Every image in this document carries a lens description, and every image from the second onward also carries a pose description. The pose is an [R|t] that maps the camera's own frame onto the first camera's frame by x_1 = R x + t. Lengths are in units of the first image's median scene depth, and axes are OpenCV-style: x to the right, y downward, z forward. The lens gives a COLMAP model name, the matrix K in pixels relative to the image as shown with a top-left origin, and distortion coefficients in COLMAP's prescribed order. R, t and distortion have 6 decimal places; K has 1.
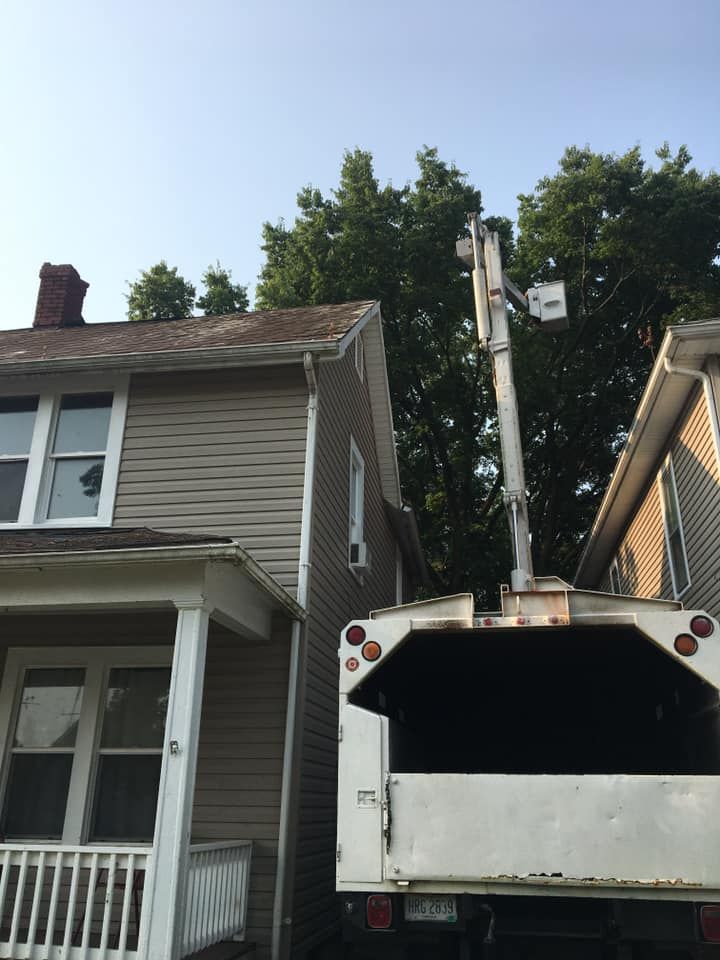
lens RADIAL K [[797.7, 0, 363.7], [0, 797.7, 480.3], [0, 0, 1]] dist [0.082134, -0.104232]
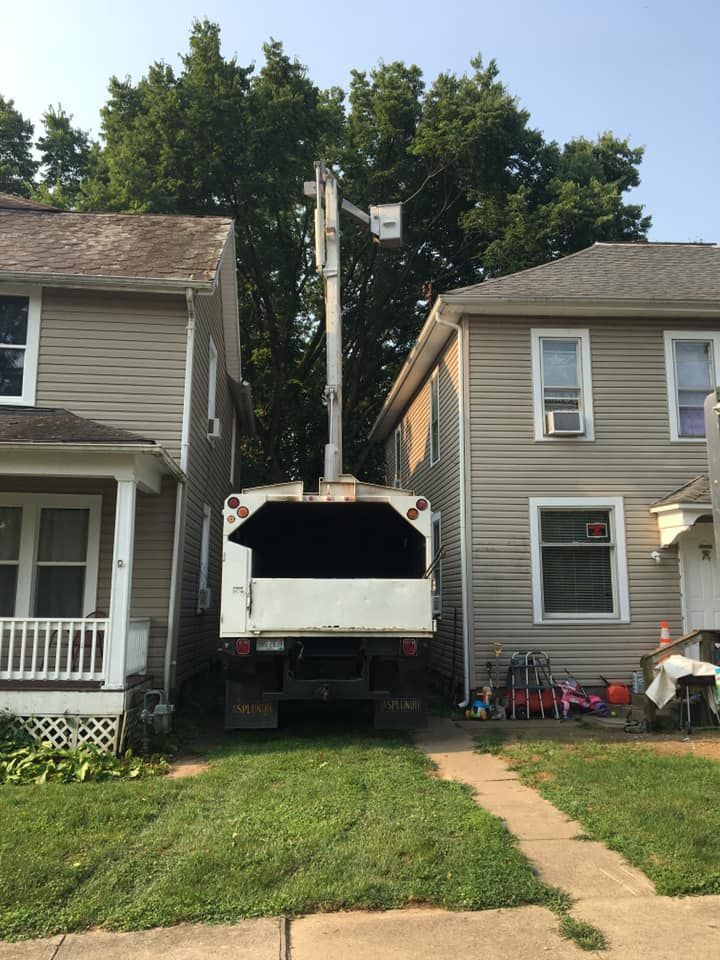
lens RADIAL K [[797.7, 0, 363.7], [0, 797.7, 480.3], [0, 0, 1]] dist [0.082134, -0.104232]
pose [[0.970168, 0.032803, 0.240206, -0.140424], [-0.085914, 0.973021, 0.214122, -0.224259], [-0.226702, -0.228371, 0.946812, -0.618753]]
